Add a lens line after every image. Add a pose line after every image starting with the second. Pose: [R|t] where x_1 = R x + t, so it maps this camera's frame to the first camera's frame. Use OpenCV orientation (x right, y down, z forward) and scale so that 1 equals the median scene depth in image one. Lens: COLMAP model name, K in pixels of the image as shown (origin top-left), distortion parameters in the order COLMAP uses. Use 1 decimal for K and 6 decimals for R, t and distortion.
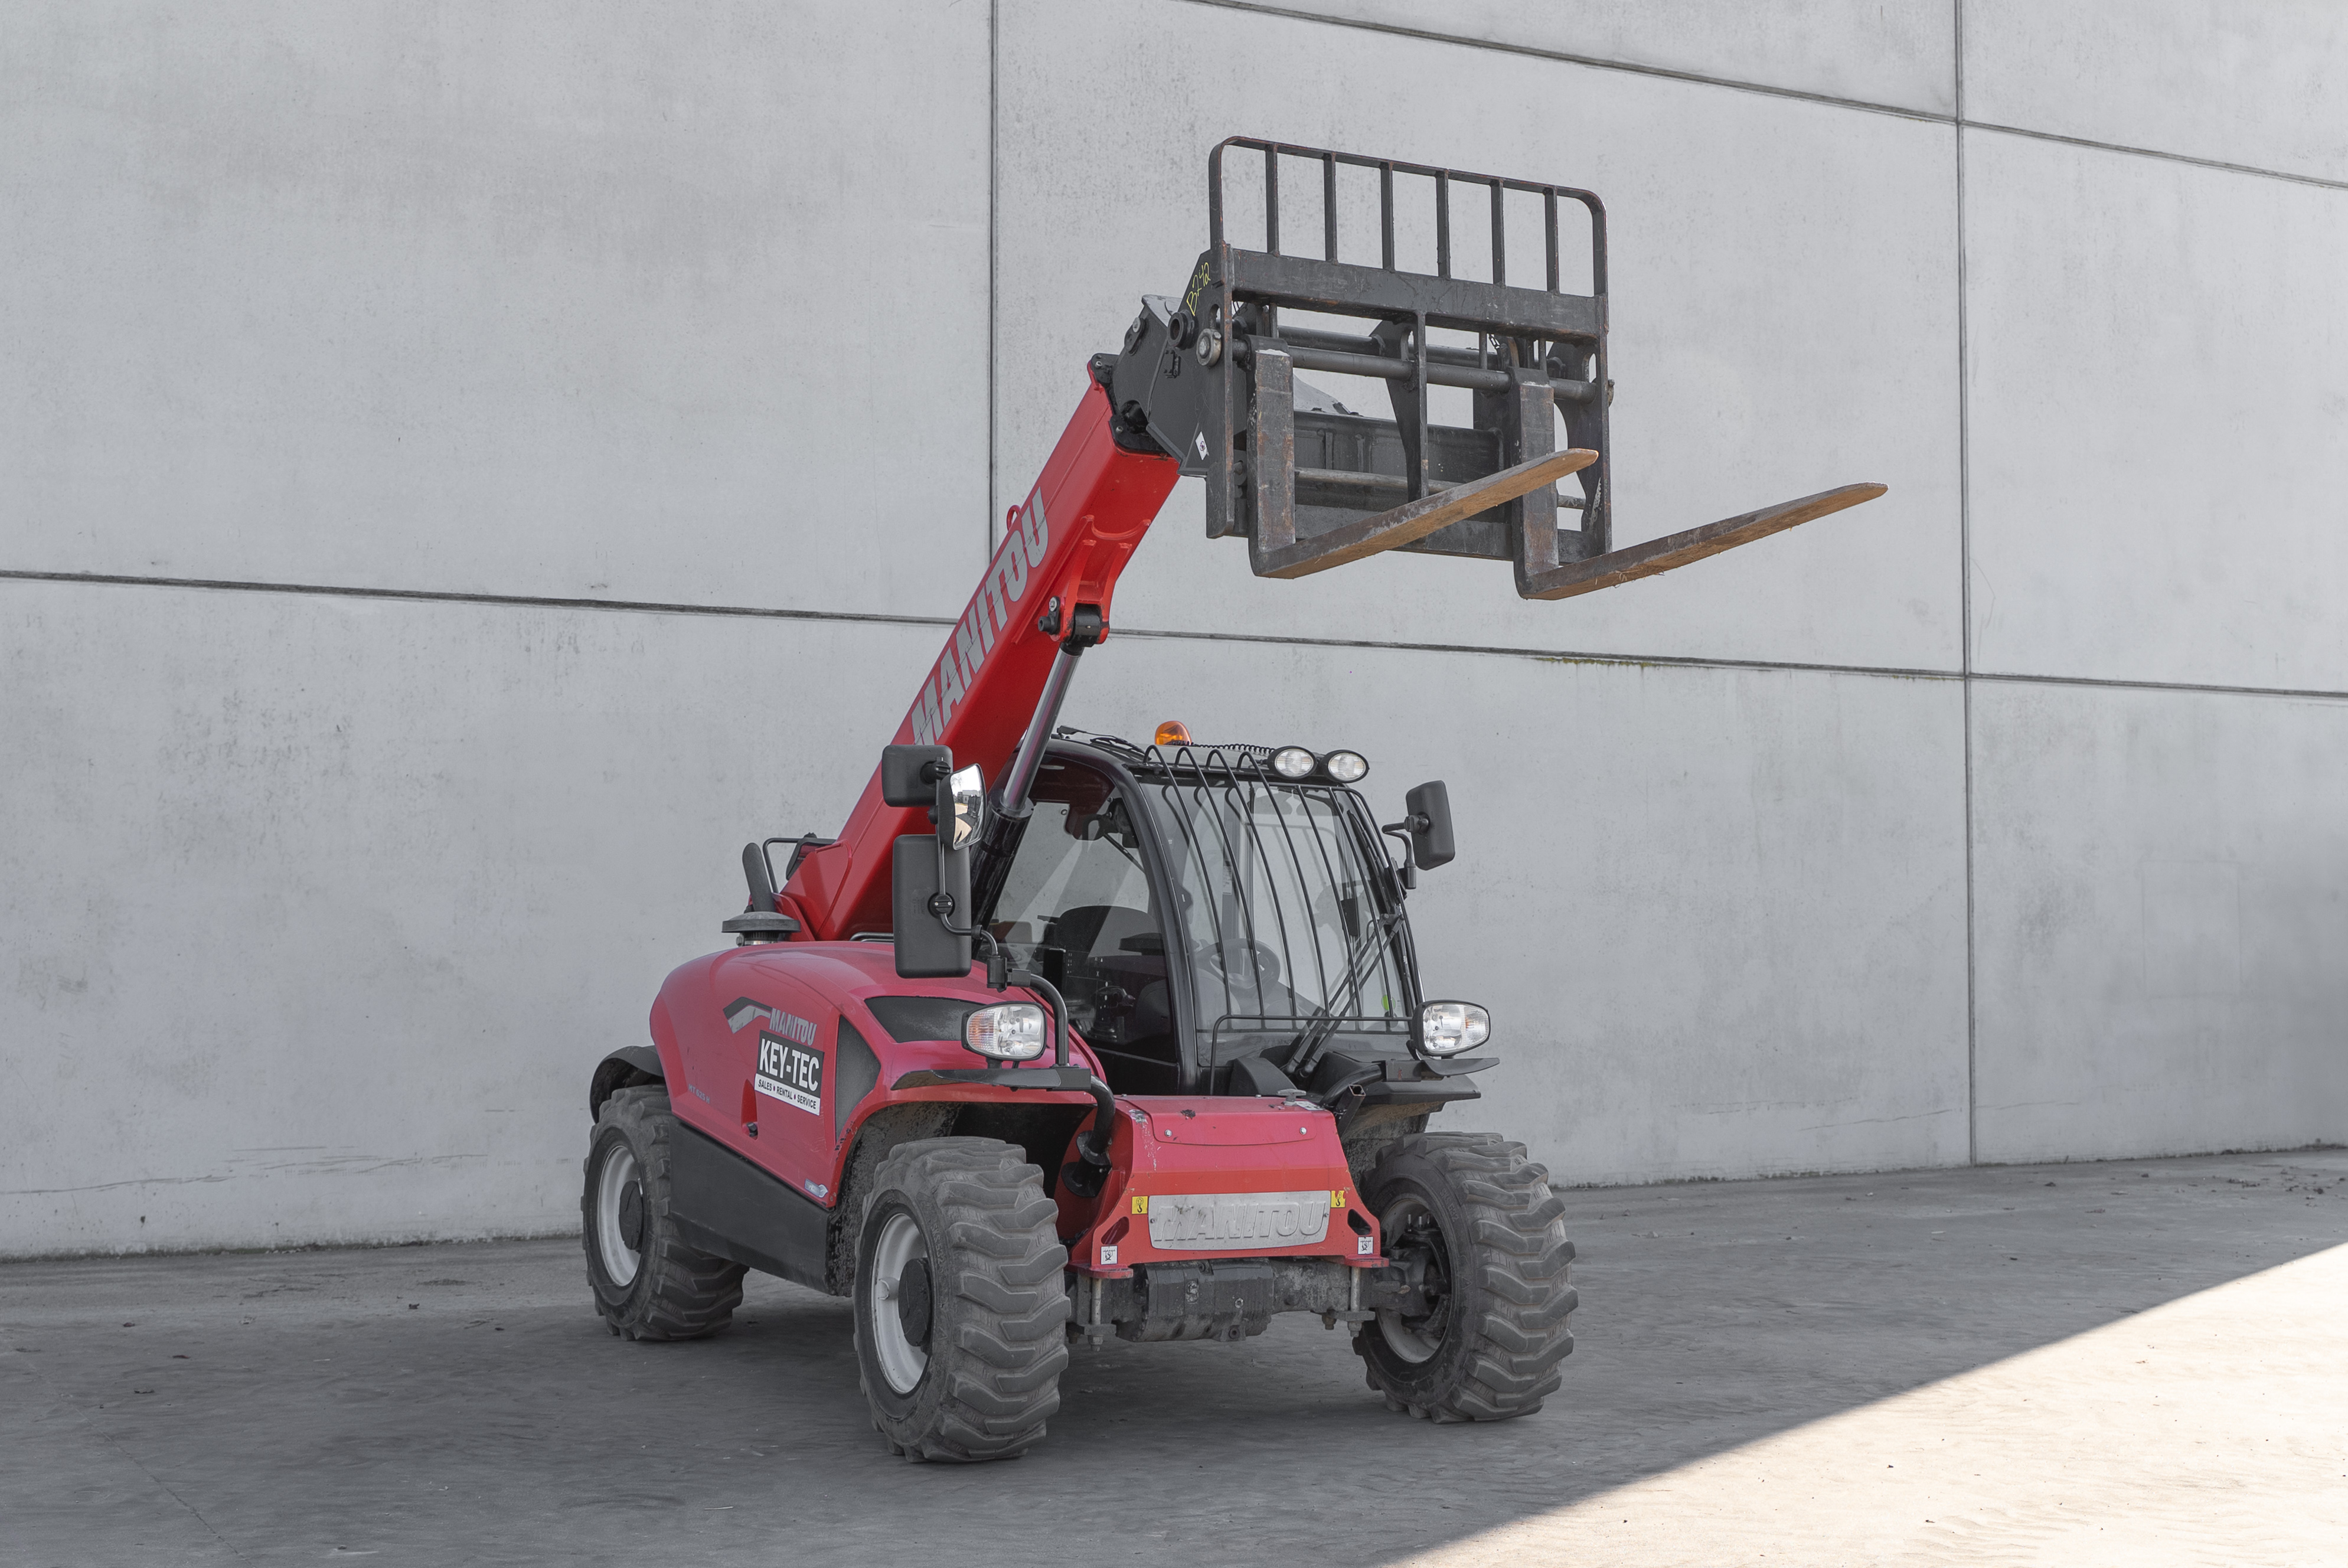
lens RADIAL K [[3072.9, 0, 1113.0], [0, 3072.9, 780.6], [0, 0, 1]] dist [-0.005087, 0.000335]
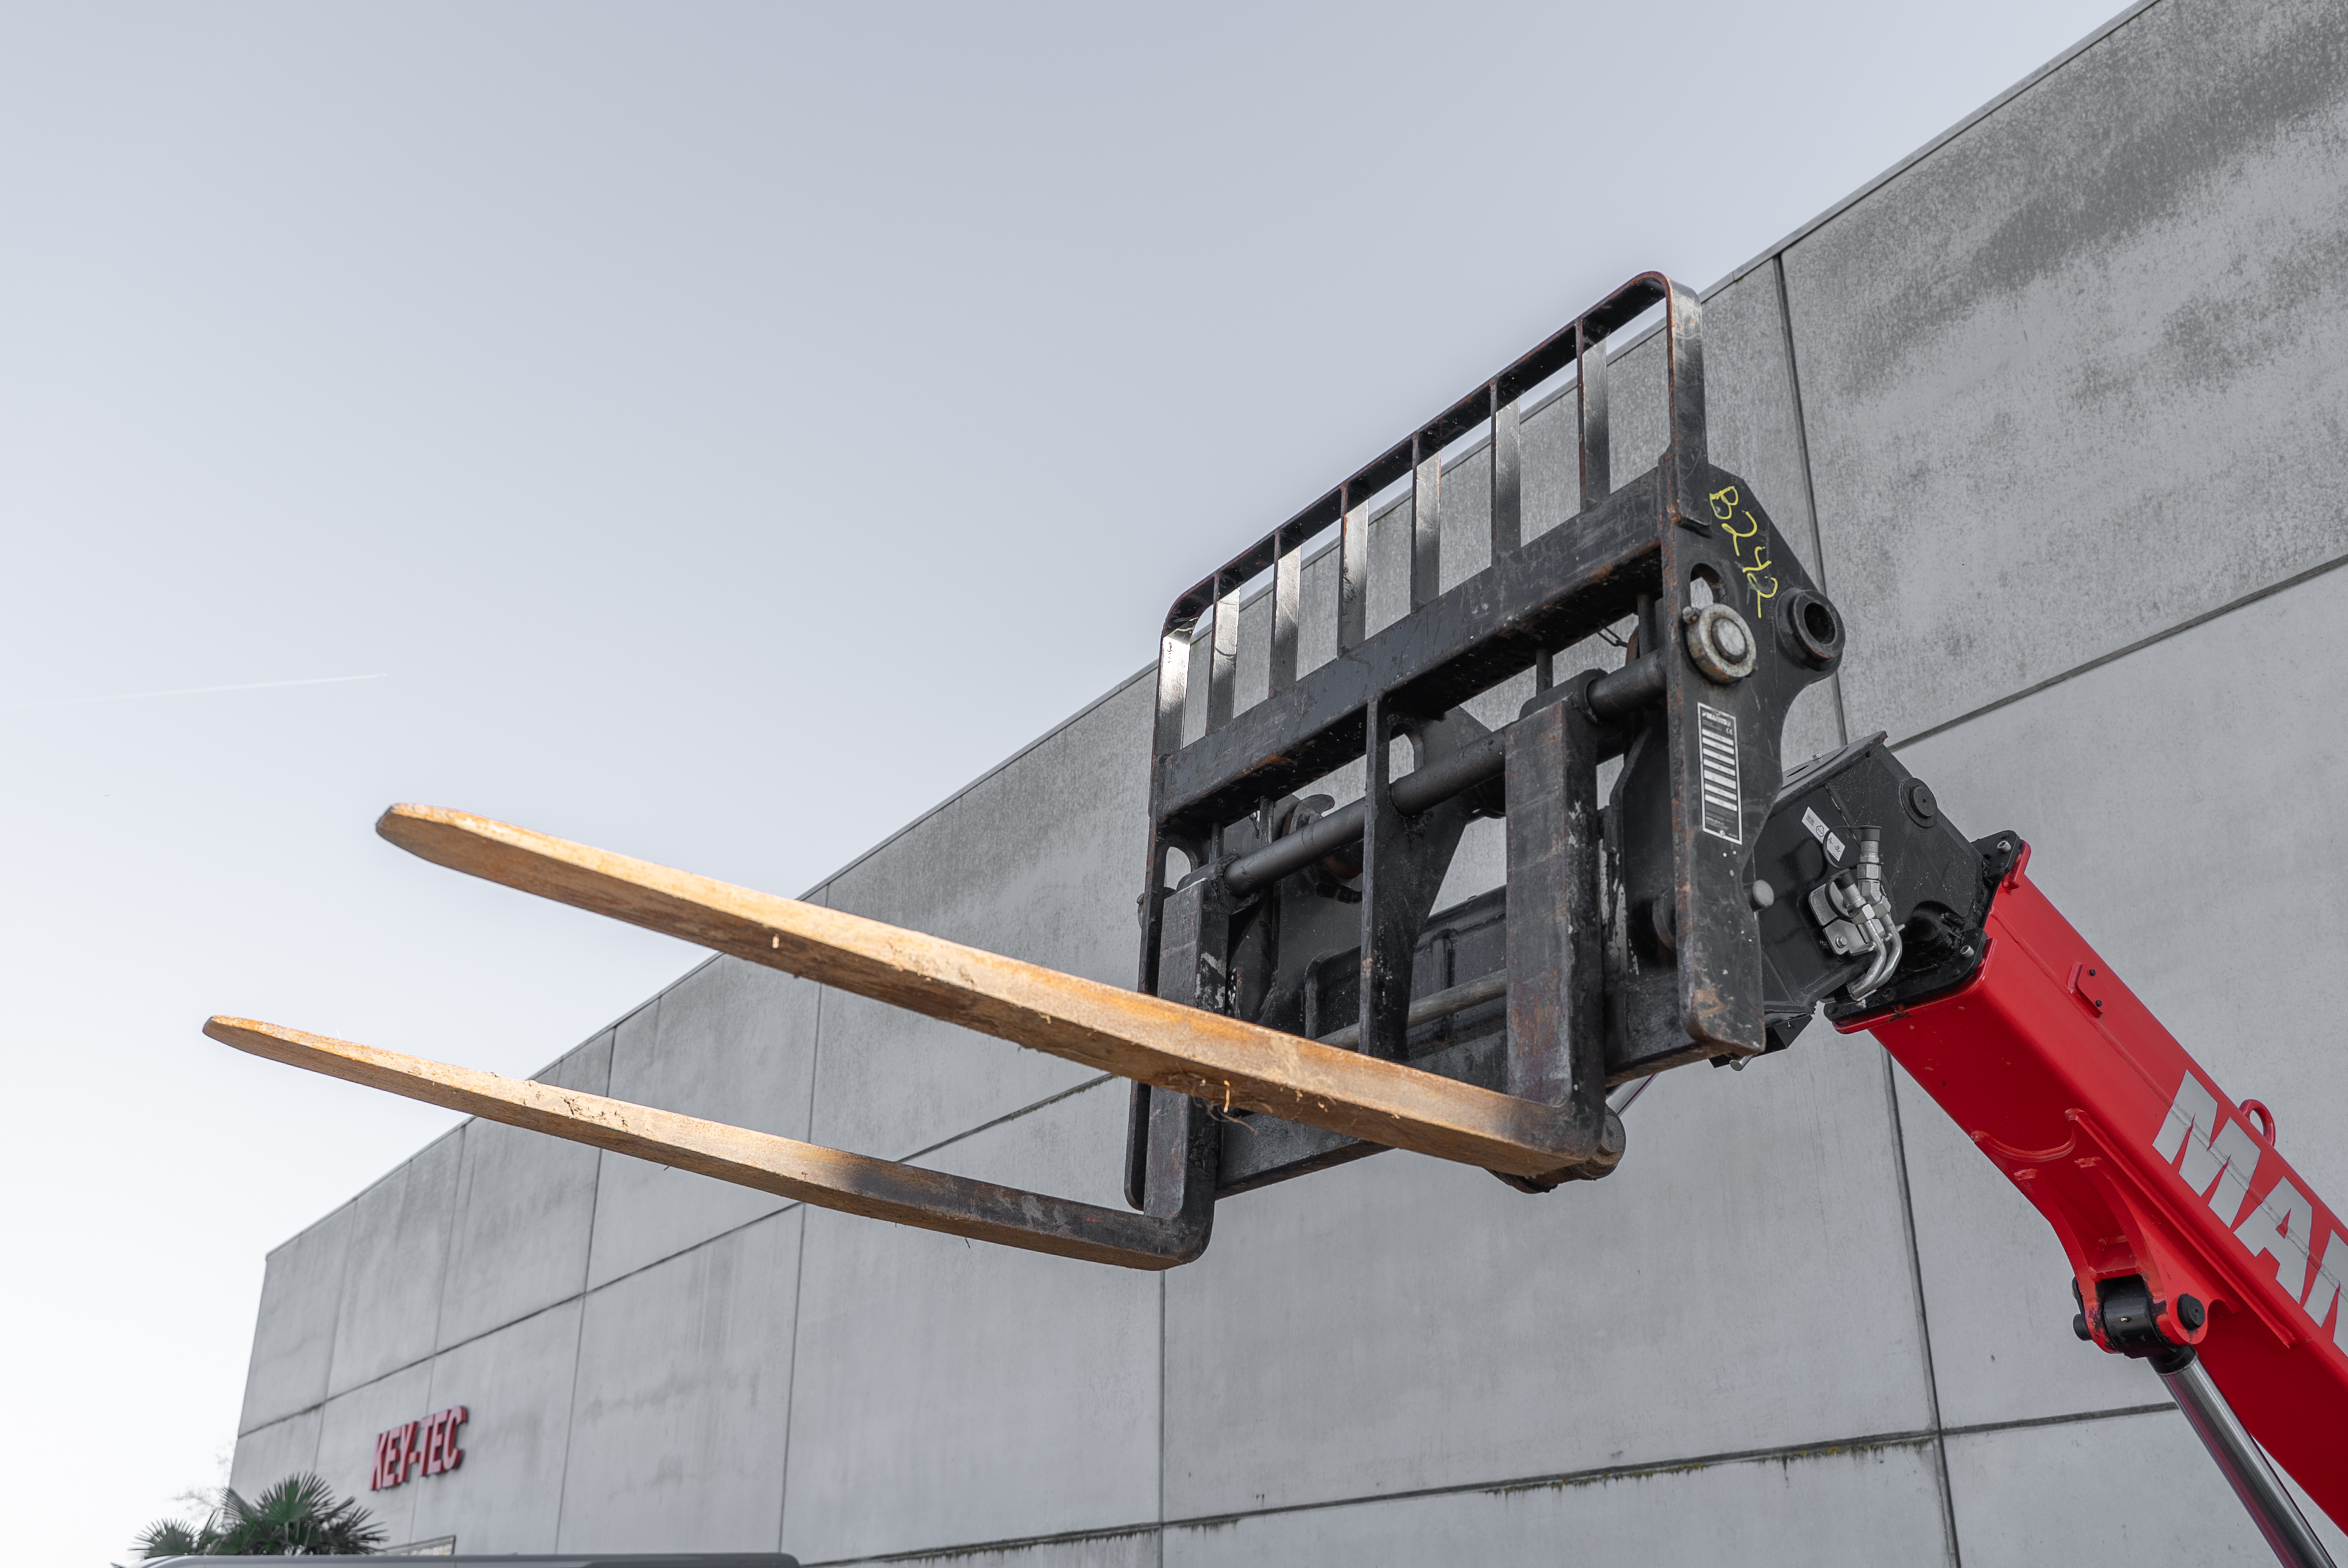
lens RADIAL K [[2158.8, 0, 1167.8], [0, 2158.8, 738.8], [0, 0, 1]] dist [0.010195, -0.000146]
pose [[0.101041, -0.409718, -0.906599, 0.274903], [0.043867, 0.912211, -0.407366, 0.004354], [0.993915, 0.001391, 0.110144, 0.580798]]
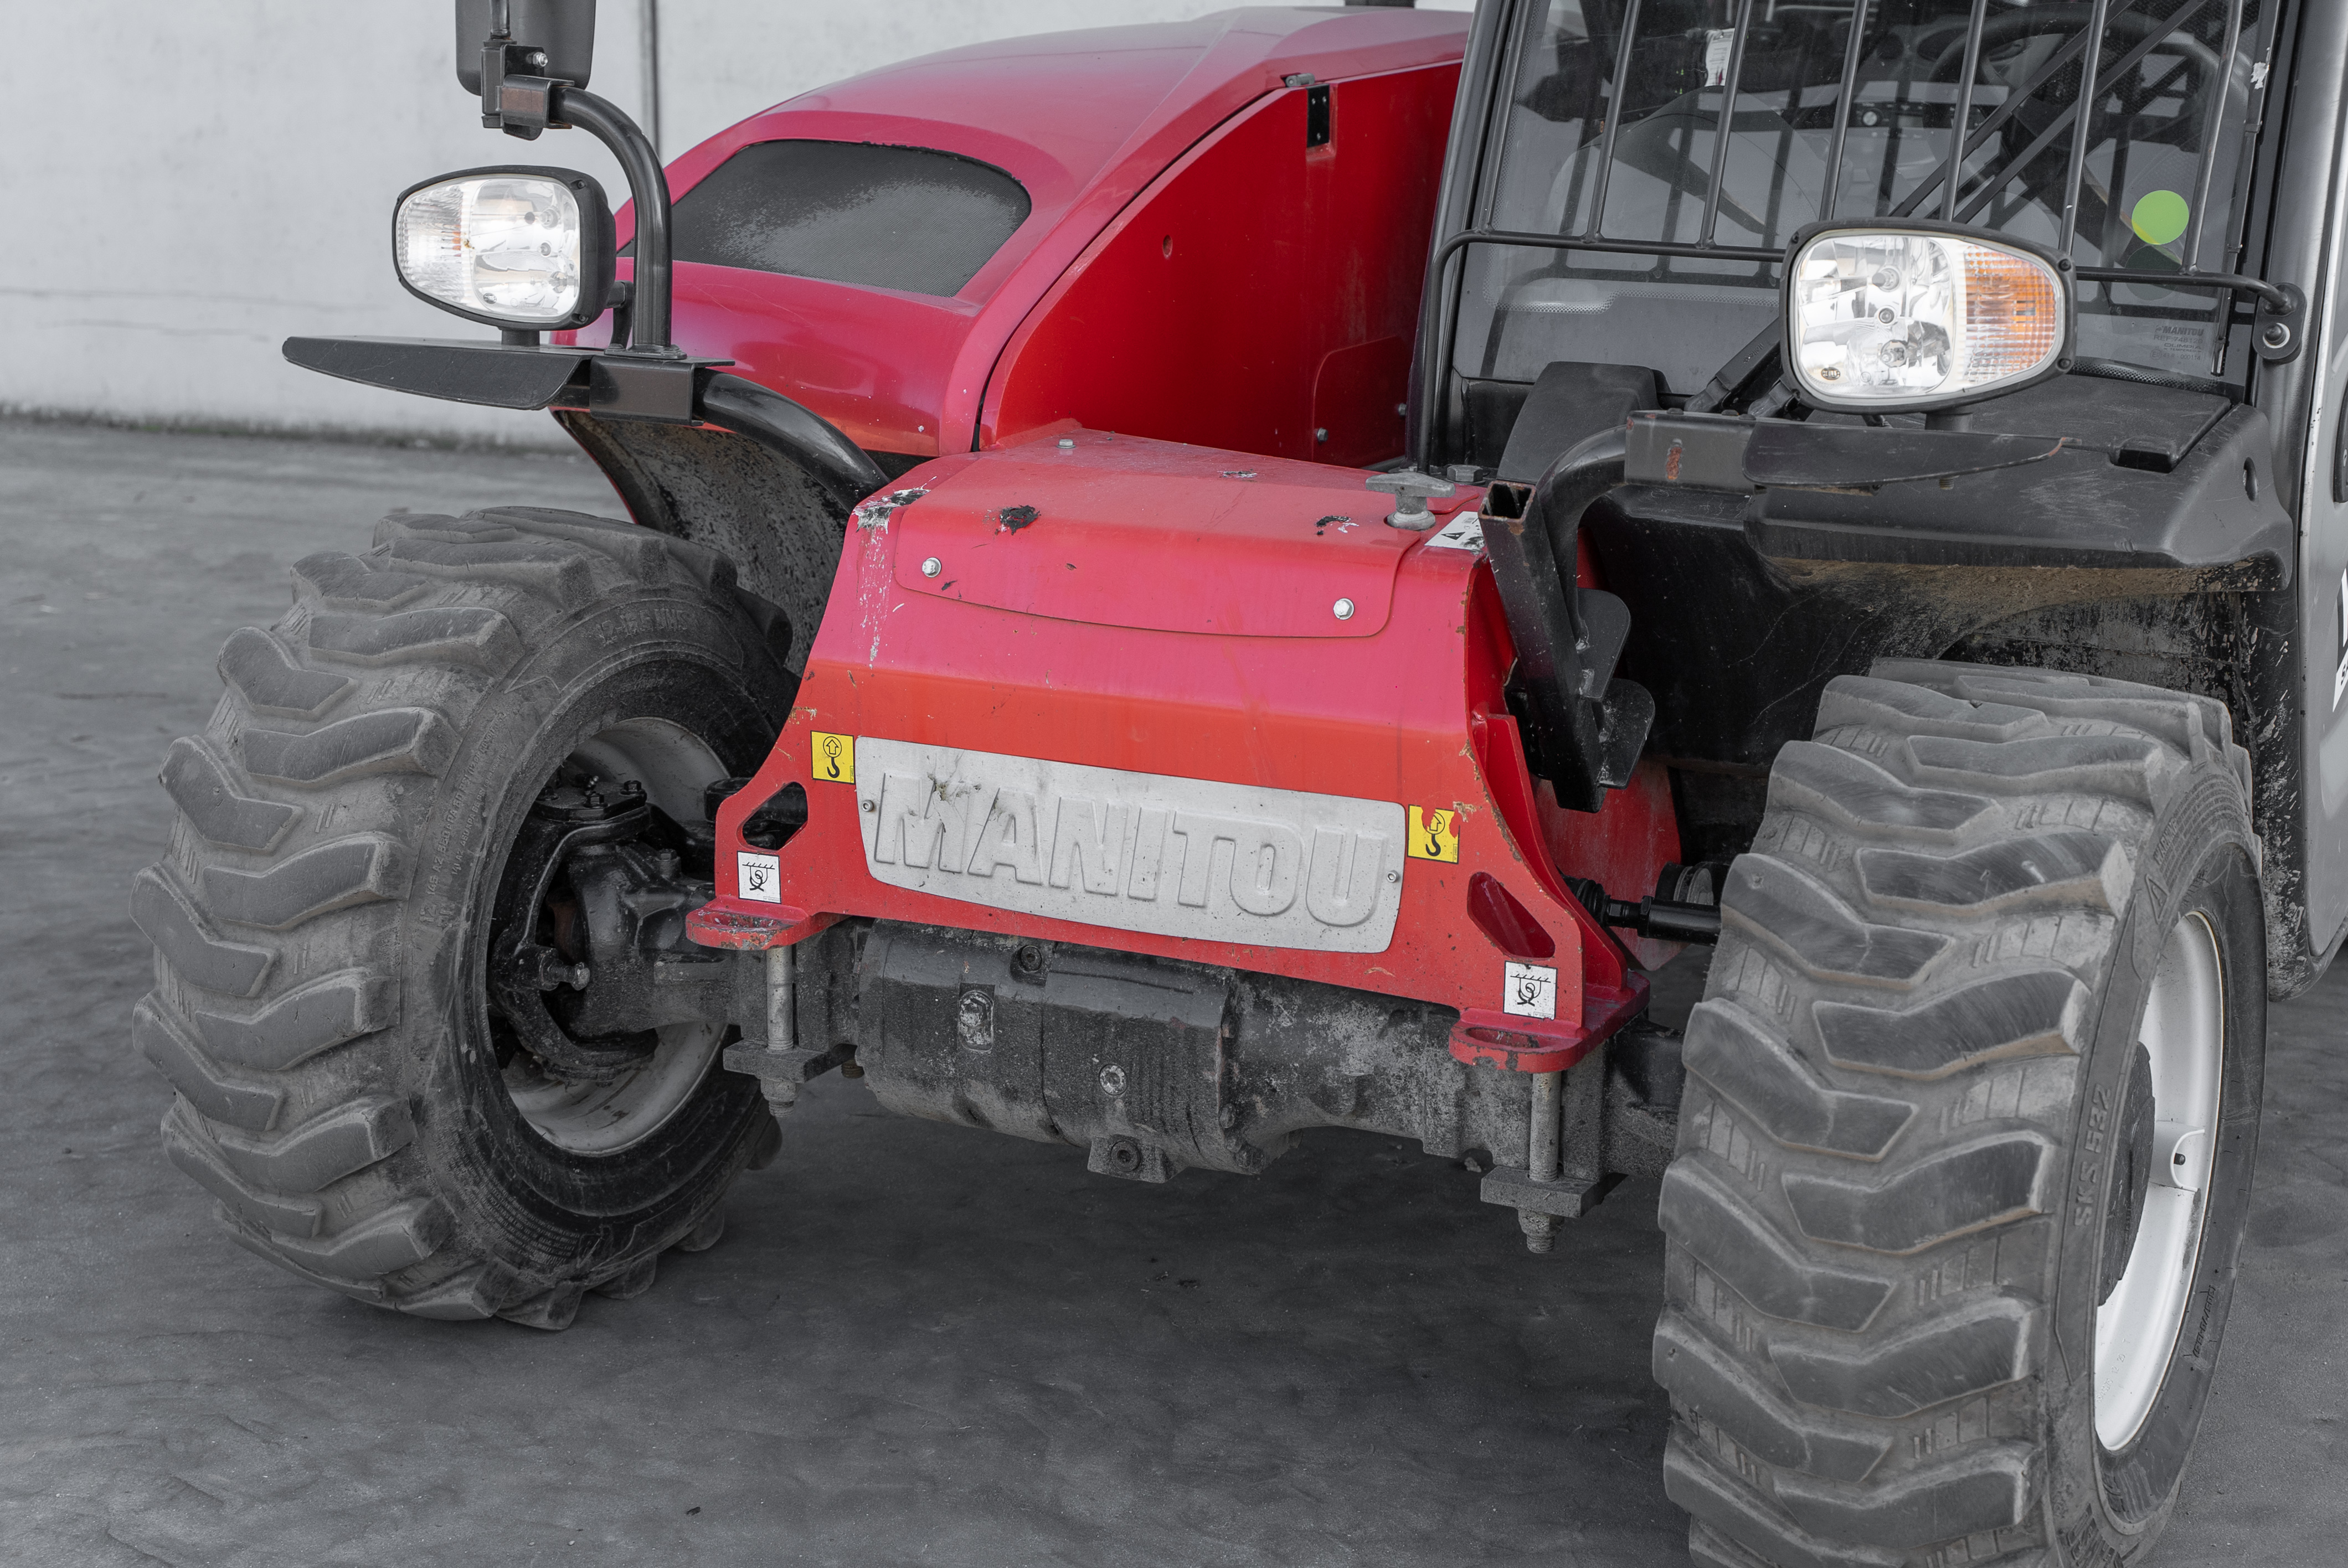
lens RADIAL K [[3573.5, 0, 1174.0], [0, 3573.5, 784.0], [0, 0, 1]] dist [-0.003719, -0.044780]
pose [[0.600942, 0.174336, -0.780049, 0.238595], [0.032781, 0.969727, 0.241982, 0.028326], [0.798620, -0.170987, 0.577035, 0.530902]]
